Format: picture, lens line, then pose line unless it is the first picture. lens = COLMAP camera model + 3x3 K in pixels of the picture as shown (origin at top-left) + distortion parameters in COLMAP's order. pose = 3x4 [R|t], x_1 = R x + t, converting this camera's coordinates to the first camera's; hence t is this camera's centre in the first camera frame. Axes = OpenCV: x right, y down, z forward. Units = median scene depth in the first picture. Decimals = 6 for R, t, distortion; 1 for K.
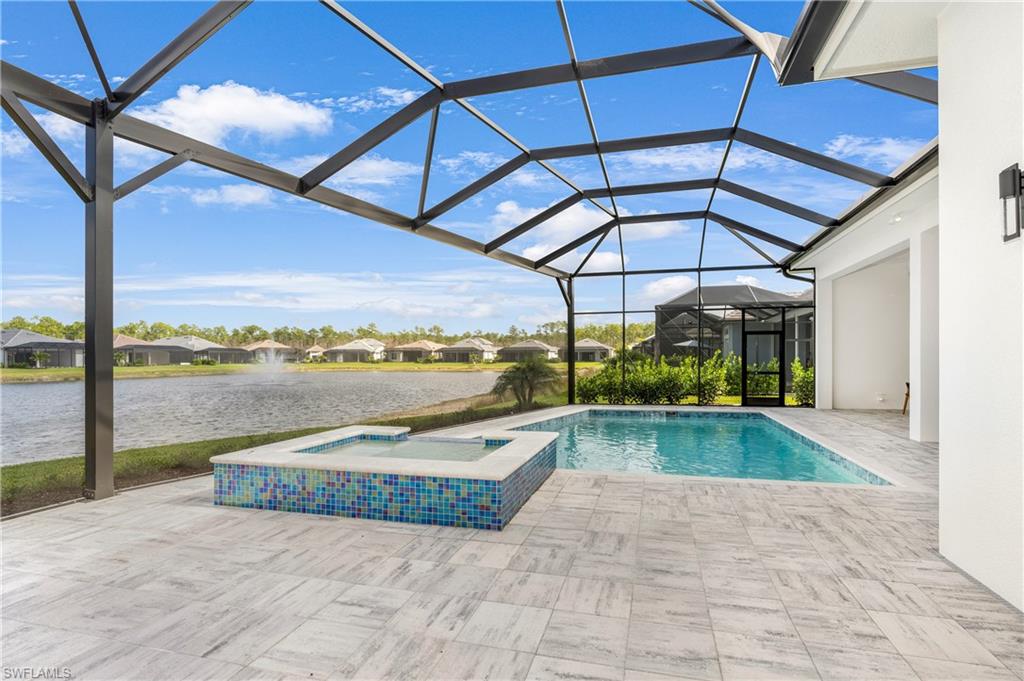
lens RADIAL K [[484.0, 0, 533.7], [0, 484.0, 371.9], [0, 0, 1]] dist [0.002162, -0.000644]
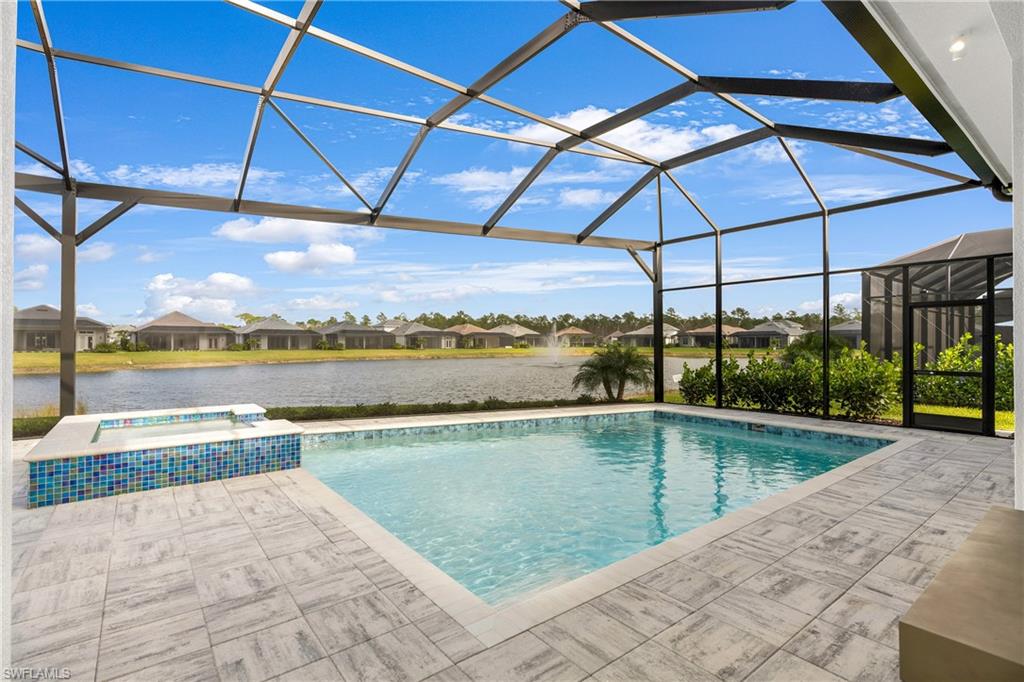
lens RADIAL K [[486.0, 0, 510.9], [0, 486.0, 338.7], [0, 0, 1]] dist [-0.001654, -0.000309]
pose [[0.786278, -0.002682, -0.617867, 0.165578], [-0.020117, 0.999349, -0.029938, -0.004072], [0.617545, 0.035970, 0.785713, 0.092944]]
